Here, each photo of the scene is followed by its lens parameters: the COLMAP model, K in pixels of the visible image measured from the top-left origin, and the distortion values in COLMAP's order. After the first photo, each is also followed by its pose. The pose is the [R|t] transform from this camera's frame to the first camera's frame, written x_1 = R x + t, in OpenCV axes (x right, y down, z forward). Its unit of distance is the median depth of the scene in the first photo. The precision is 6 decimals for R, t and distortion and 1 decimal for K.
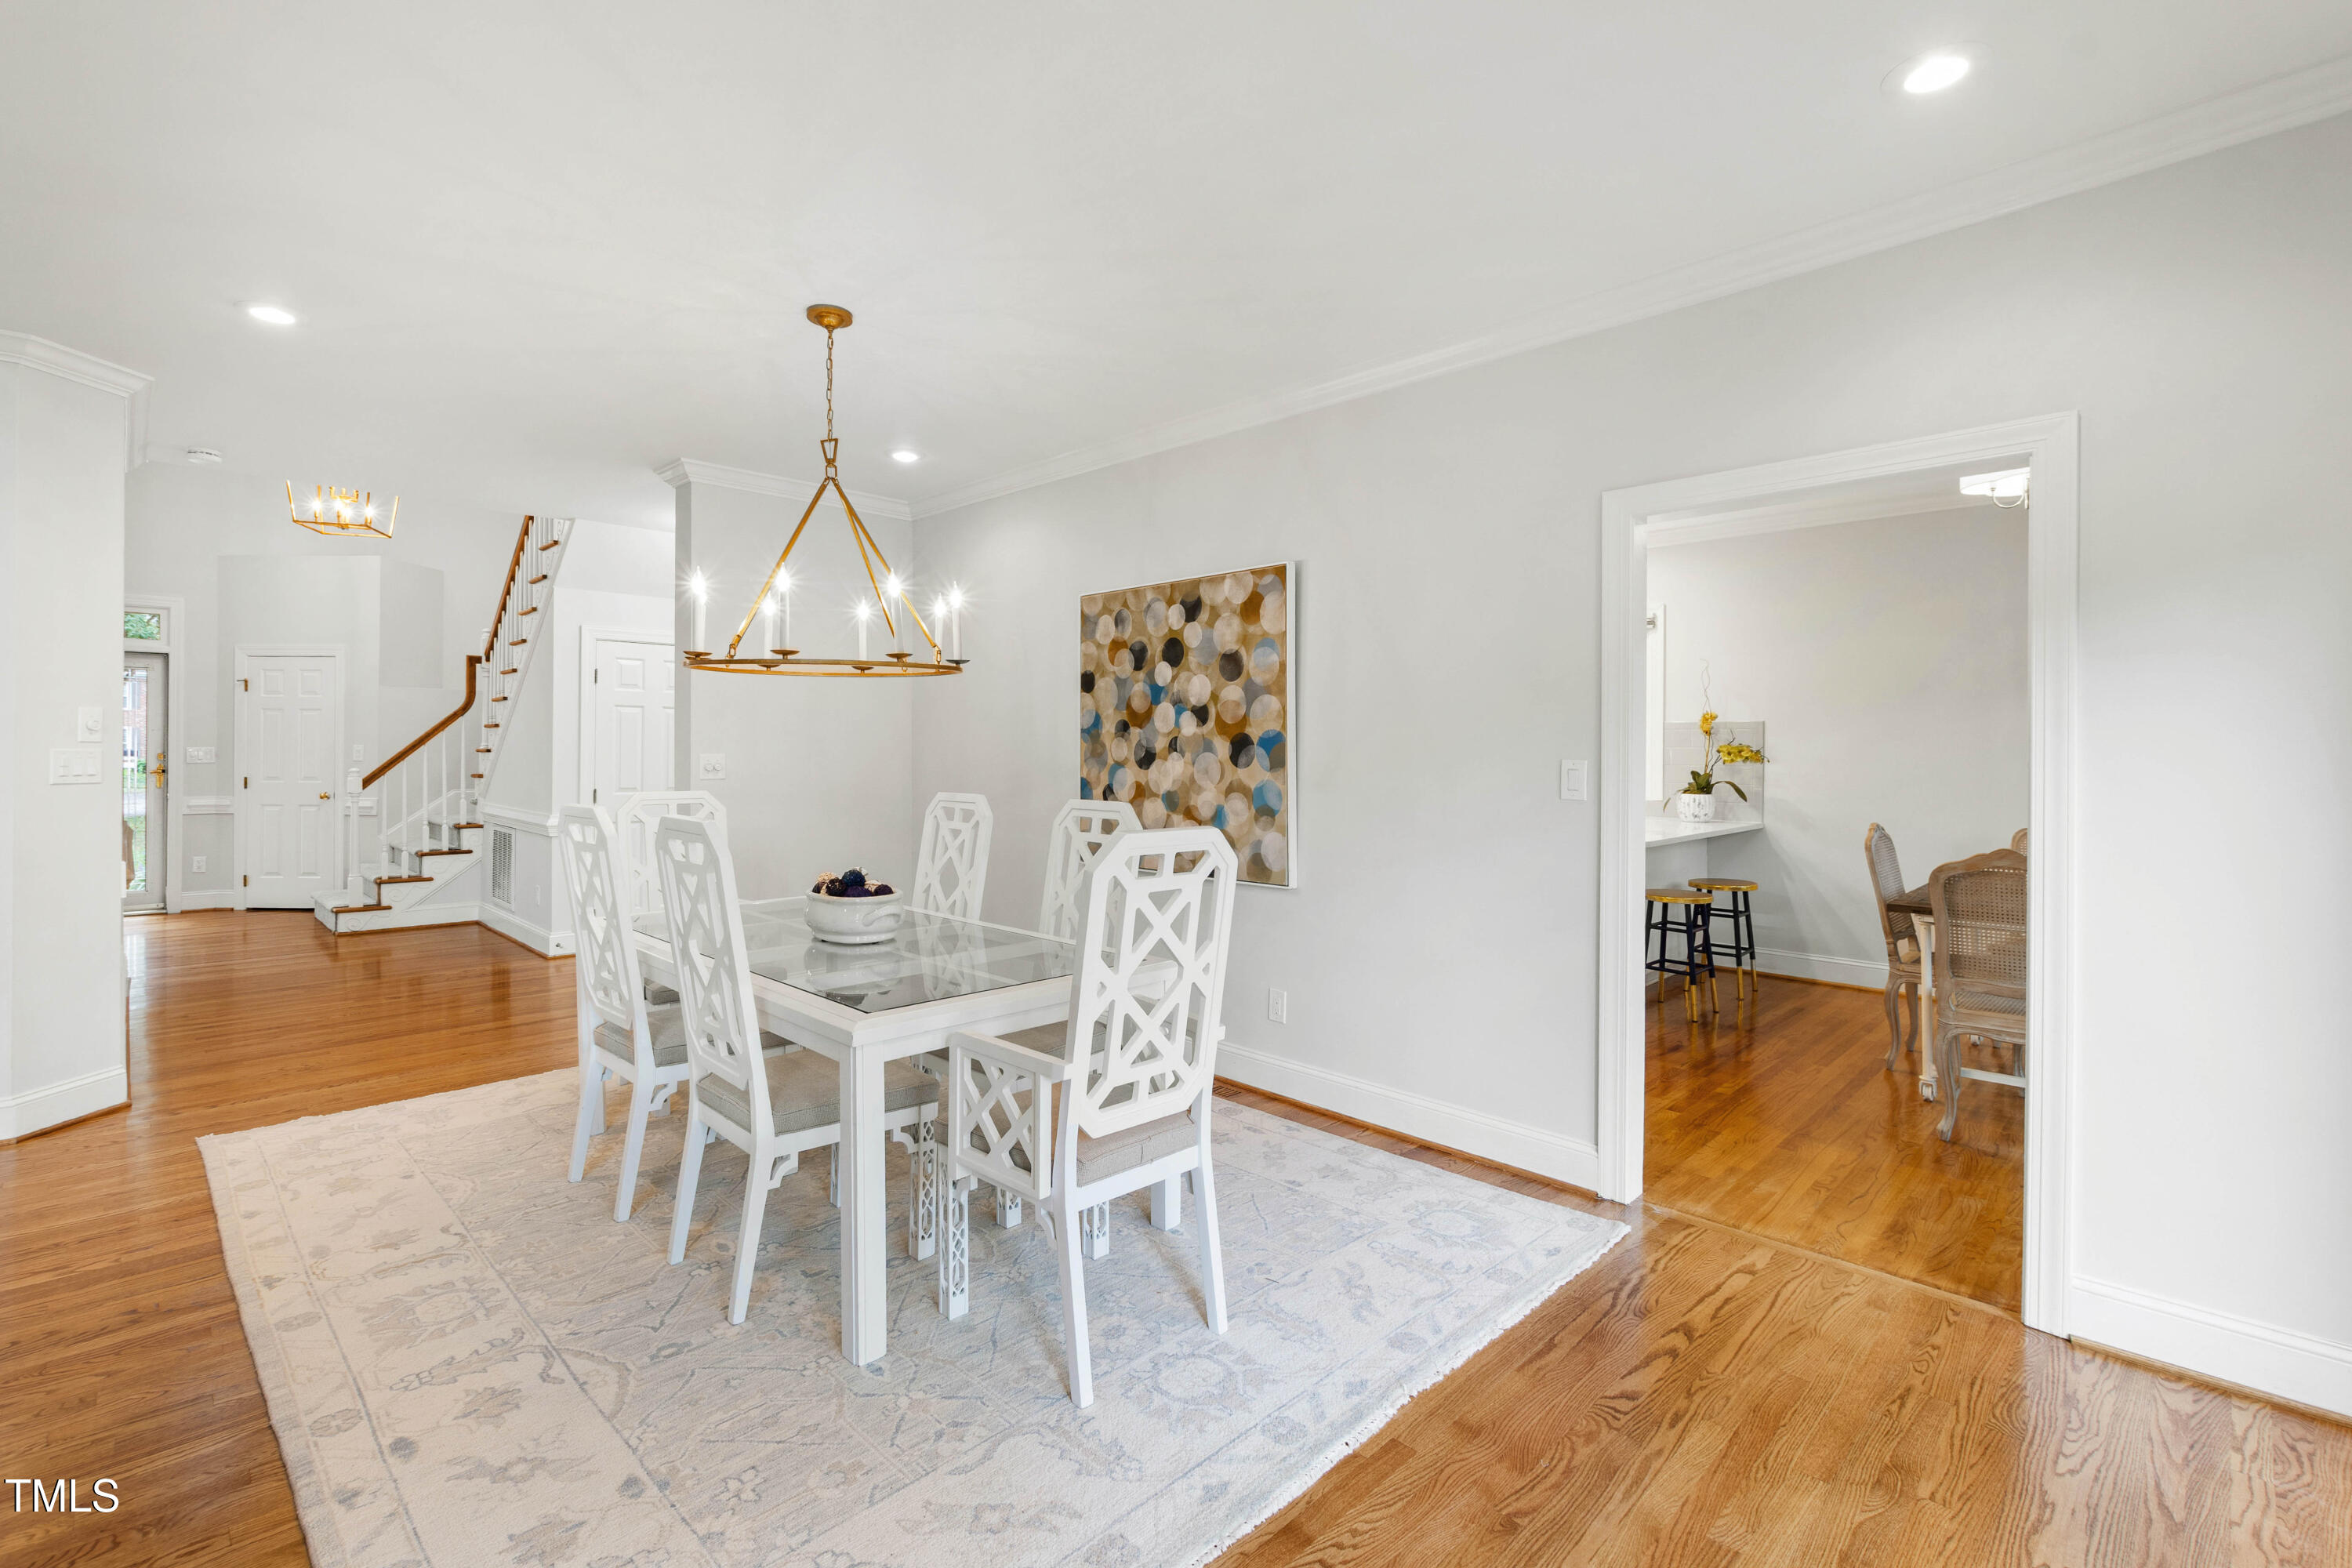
lens RADIAL K [[1041.3, 0, 1176.3], [0, 1041.3, 747.9], [0, 0, 1]] dist [-0.003299, -0.000177]
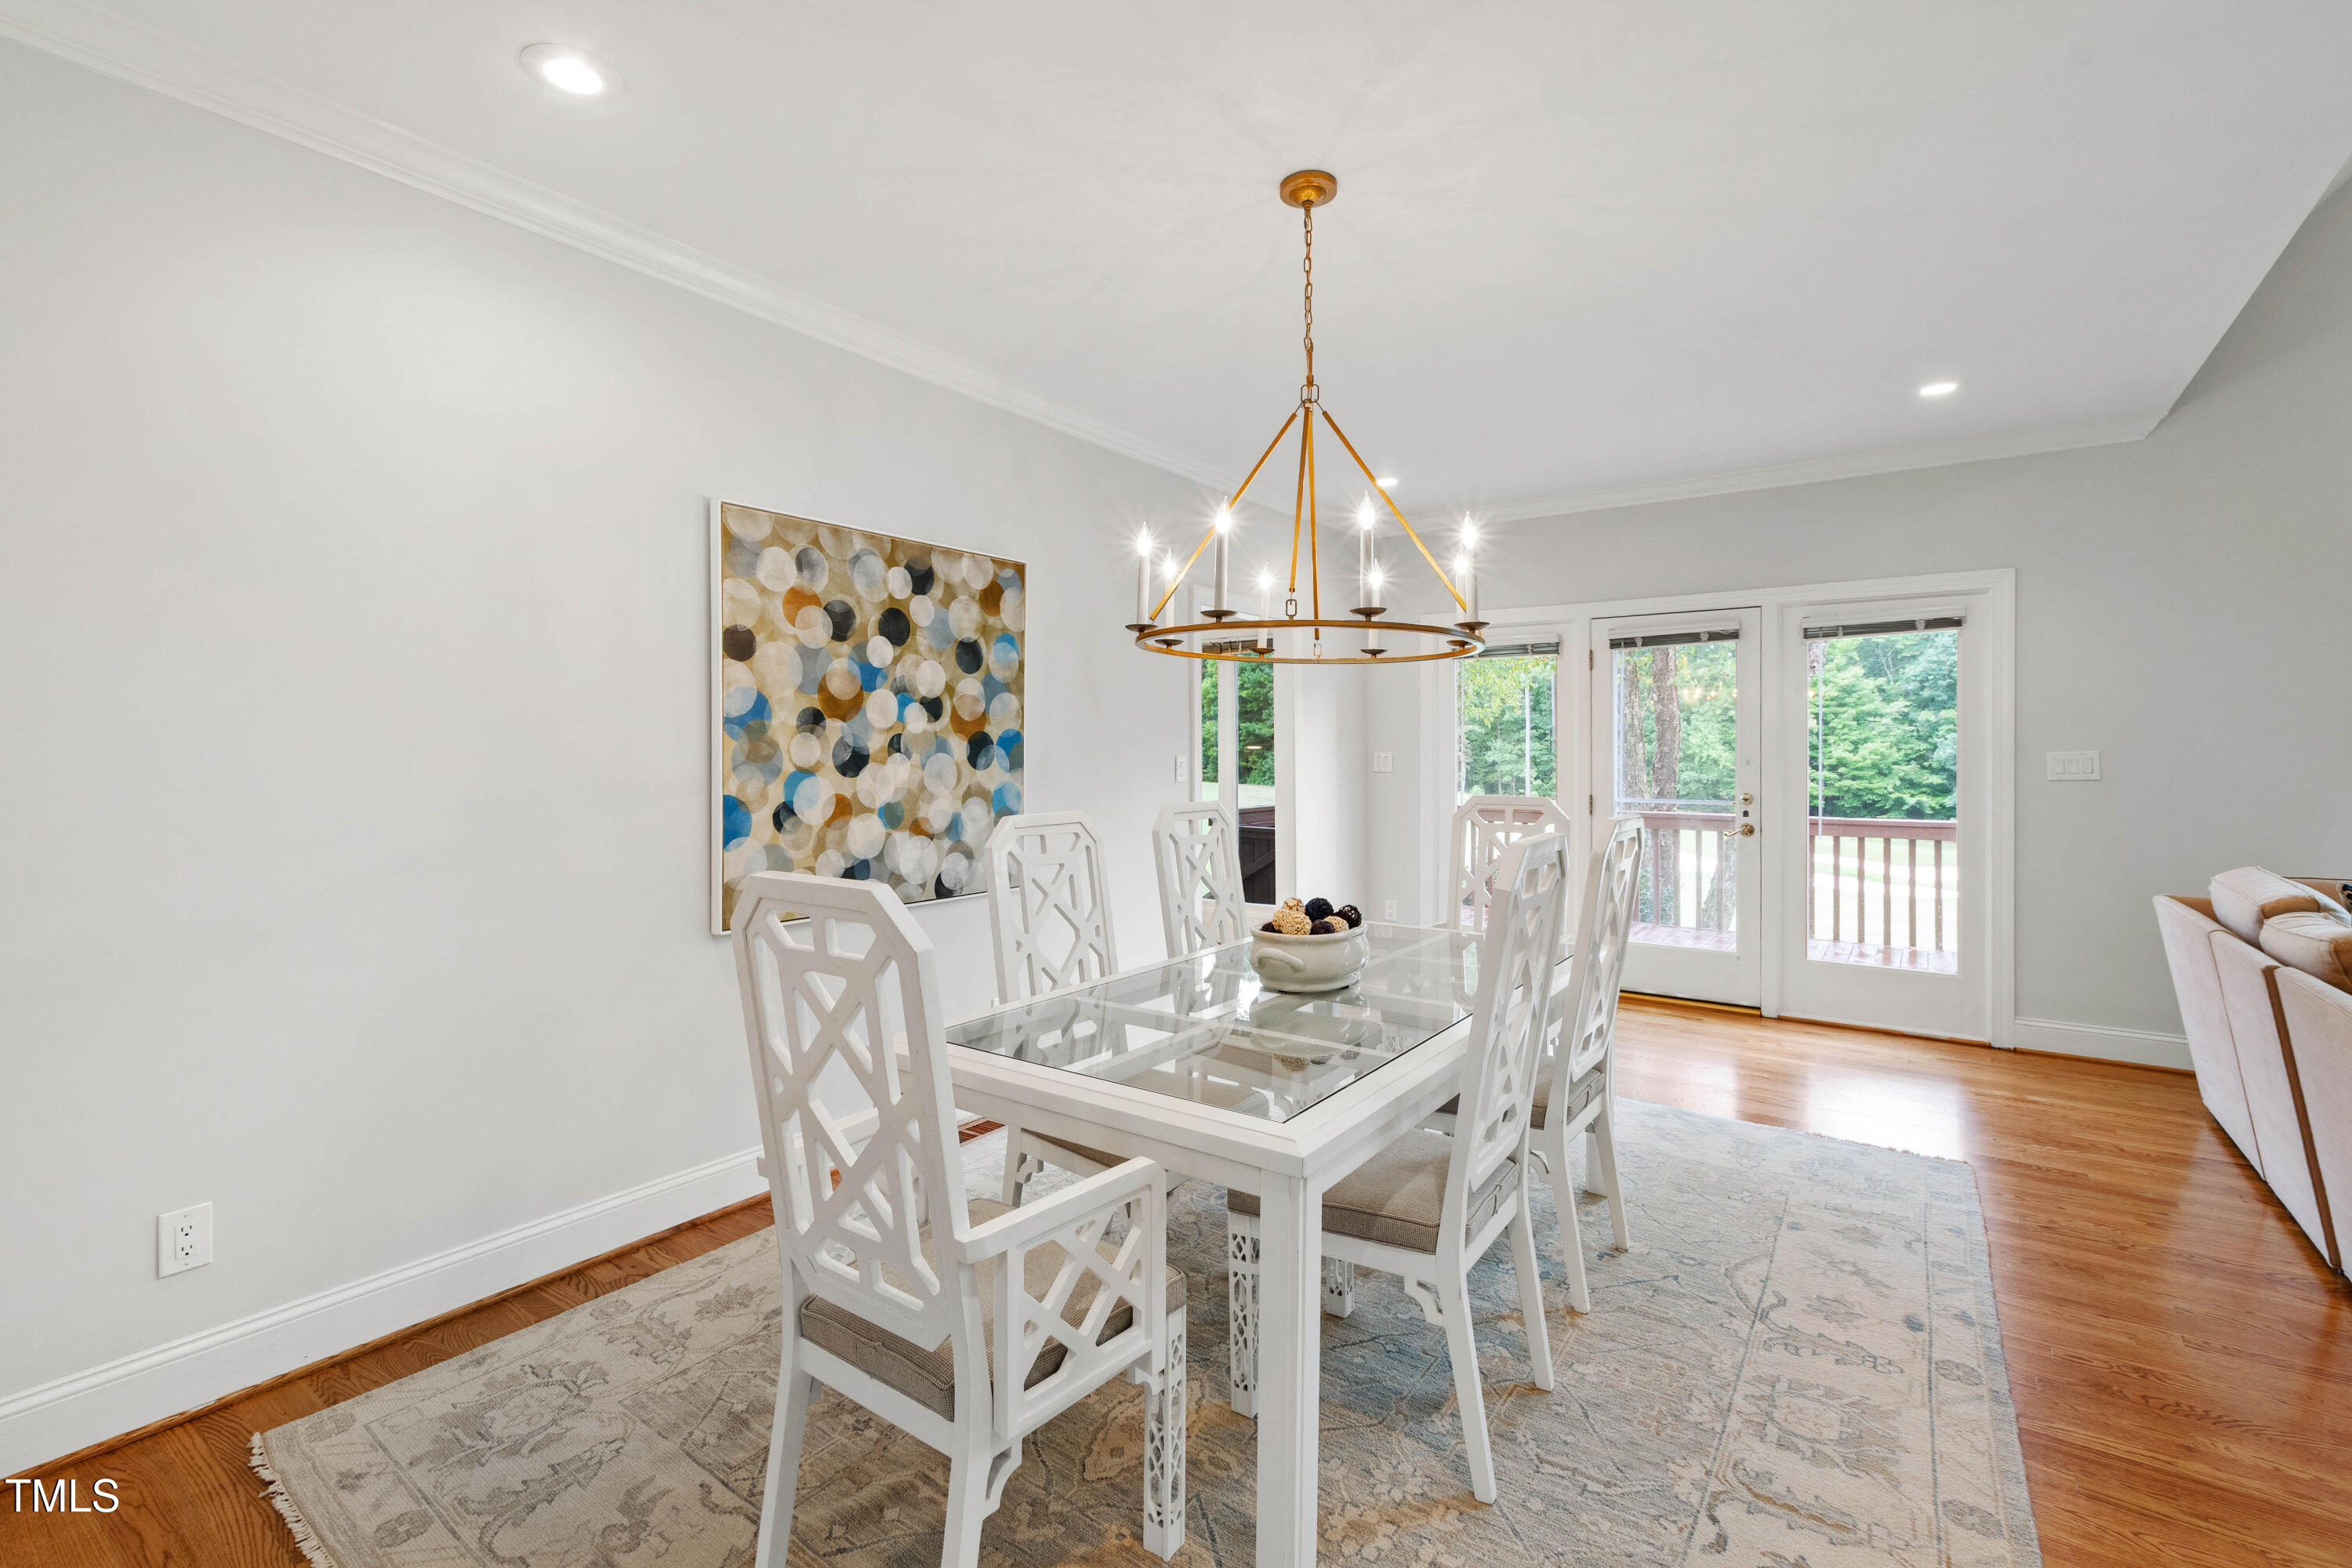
lens RADIAL K [[1016.9, 0, 1185.3], [0, 1016.9, 751.9], [0, 0, 1]] dist [0.003749, -0.000082]
pose [[-0.145369, -0.006769, 0.989354, -0.840323], [-0.002539, 0.999976, 0.006469, -0.002688], [-0.989374, -0.001571, -0.145383, 0.942231]]
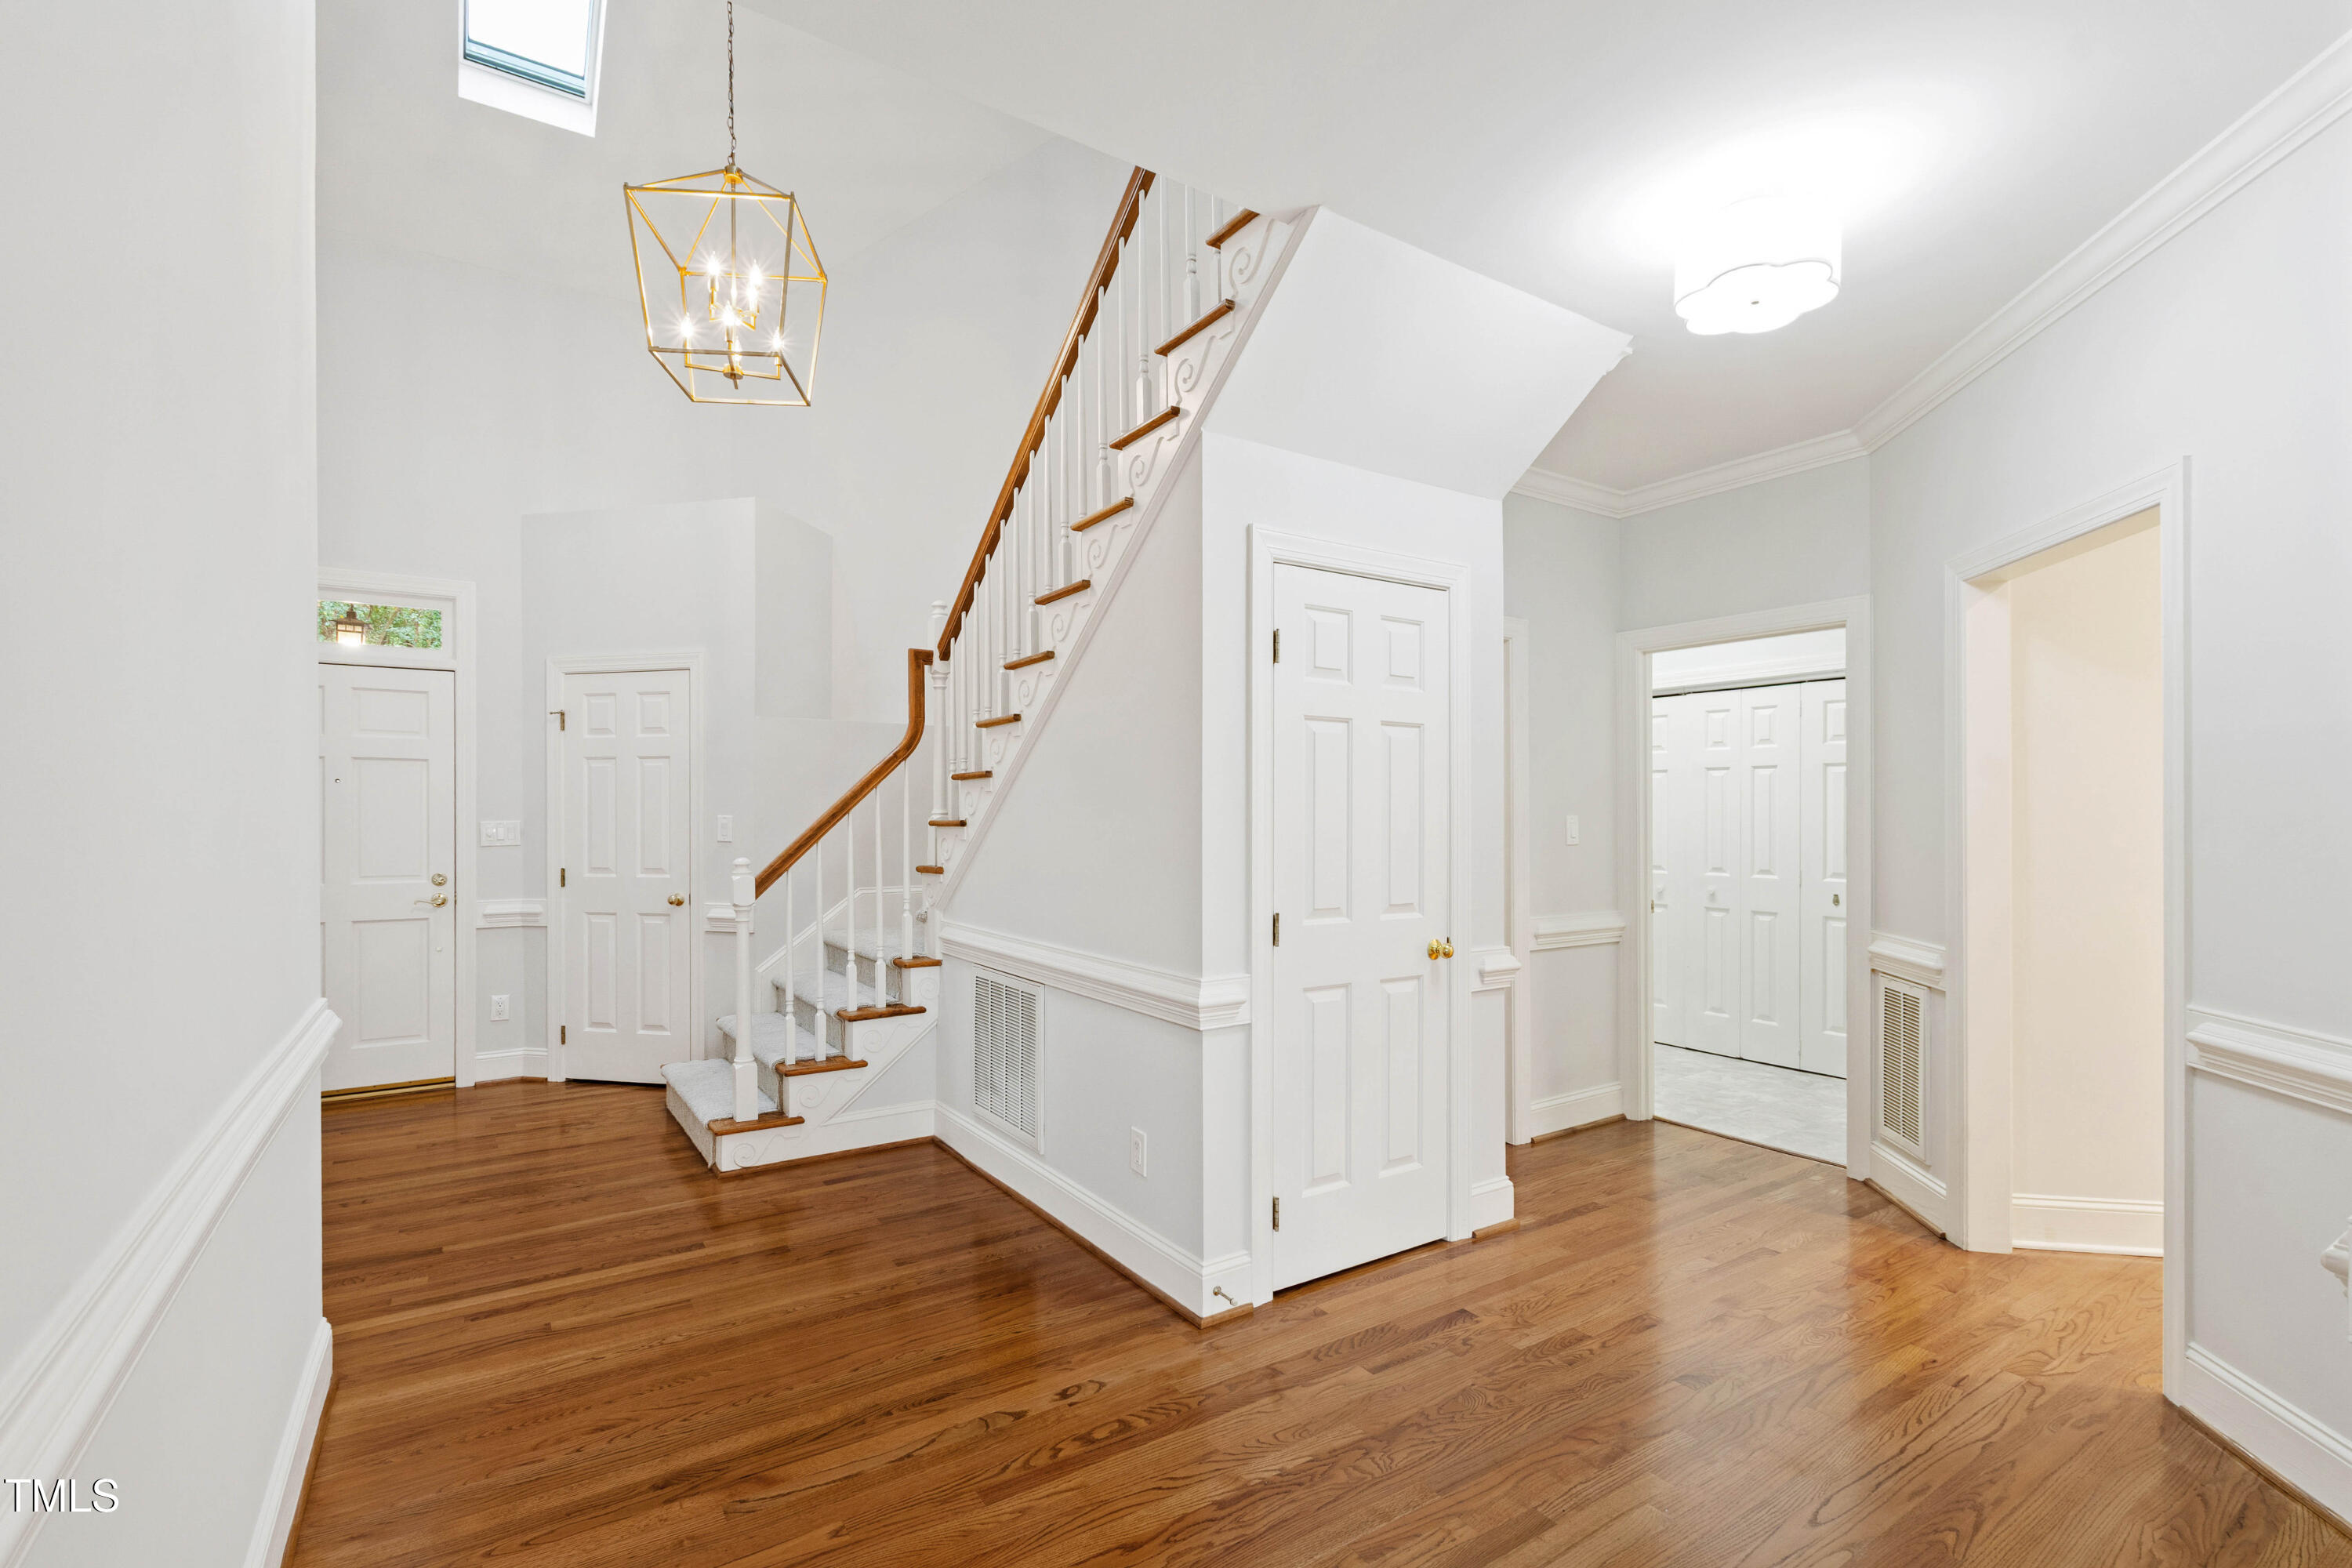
lens RADIAL K [[1033.4, 0, 1161.9], [0, 1033.4, 822.7], [0, 0, 1]] dist [-0.025385, 0.000420]
pose [[0.980419, -0.004261, -0.196877, -0.275994], [0.005265, 0.999976, 0.004577, 0.000098], [0.196853, -0.005524, 0.980417, 0.305771]]
